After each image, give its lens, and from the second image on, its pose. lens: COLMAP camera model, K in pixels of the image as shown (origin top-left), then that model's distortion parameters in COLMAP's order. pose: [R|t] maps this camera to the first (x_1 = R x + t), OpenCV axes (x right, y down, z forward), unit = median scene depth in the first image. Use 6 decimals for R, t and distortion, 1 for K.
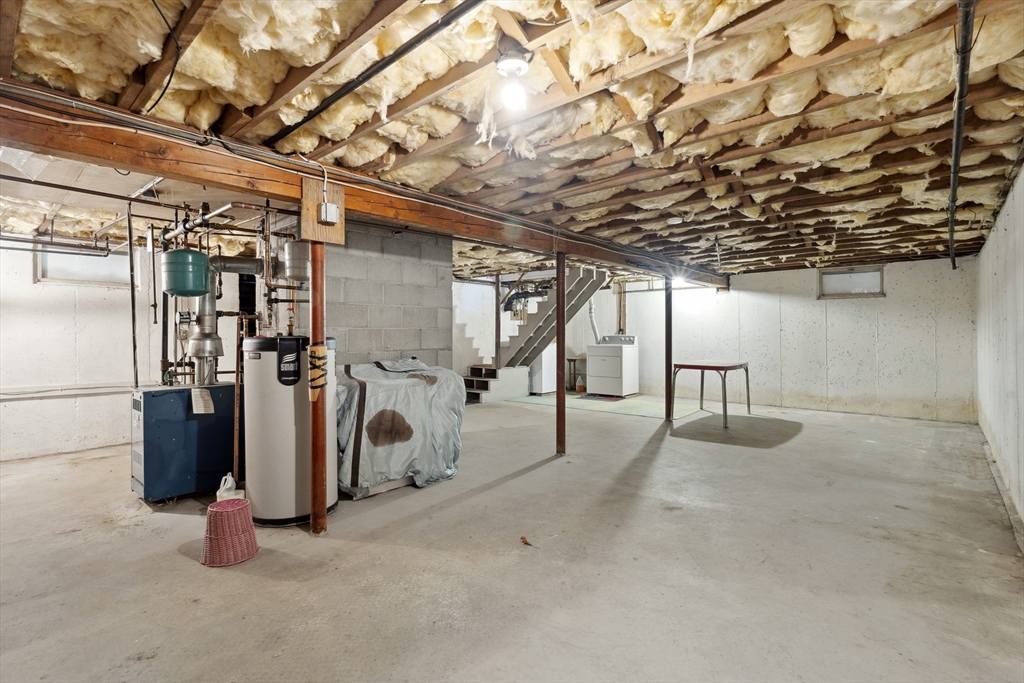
lens RADIAL K [[480.0, 0, 509.7], [0, 480.0, 338.4], [0, 0, 1]] dist [-0.002269, -0.000493]
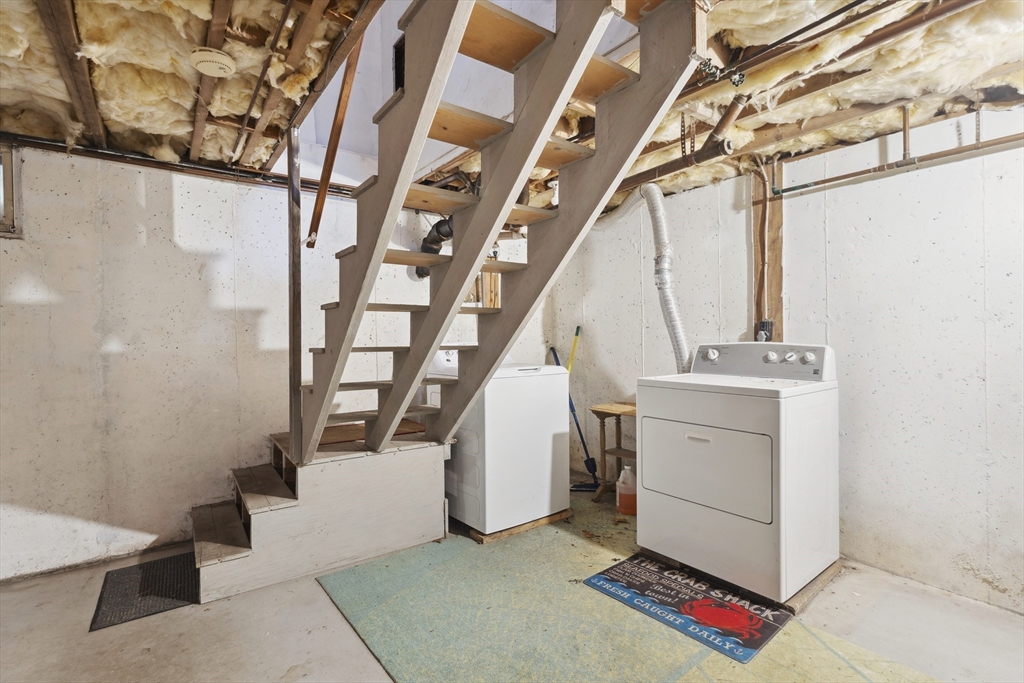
lens RADIAL K [[480.0, 0, 512.6], [0, 480.0, 340.9], [0, 0, 1]] dist [-0.002269, -0.000493]
pose [[0.978526, 0.001380, -0.206119, 0.146489], [-0.002552, 0.999982, -0.005419, -0.006360], [0.206108, 0.005829, 0.978512, 0.703122]]
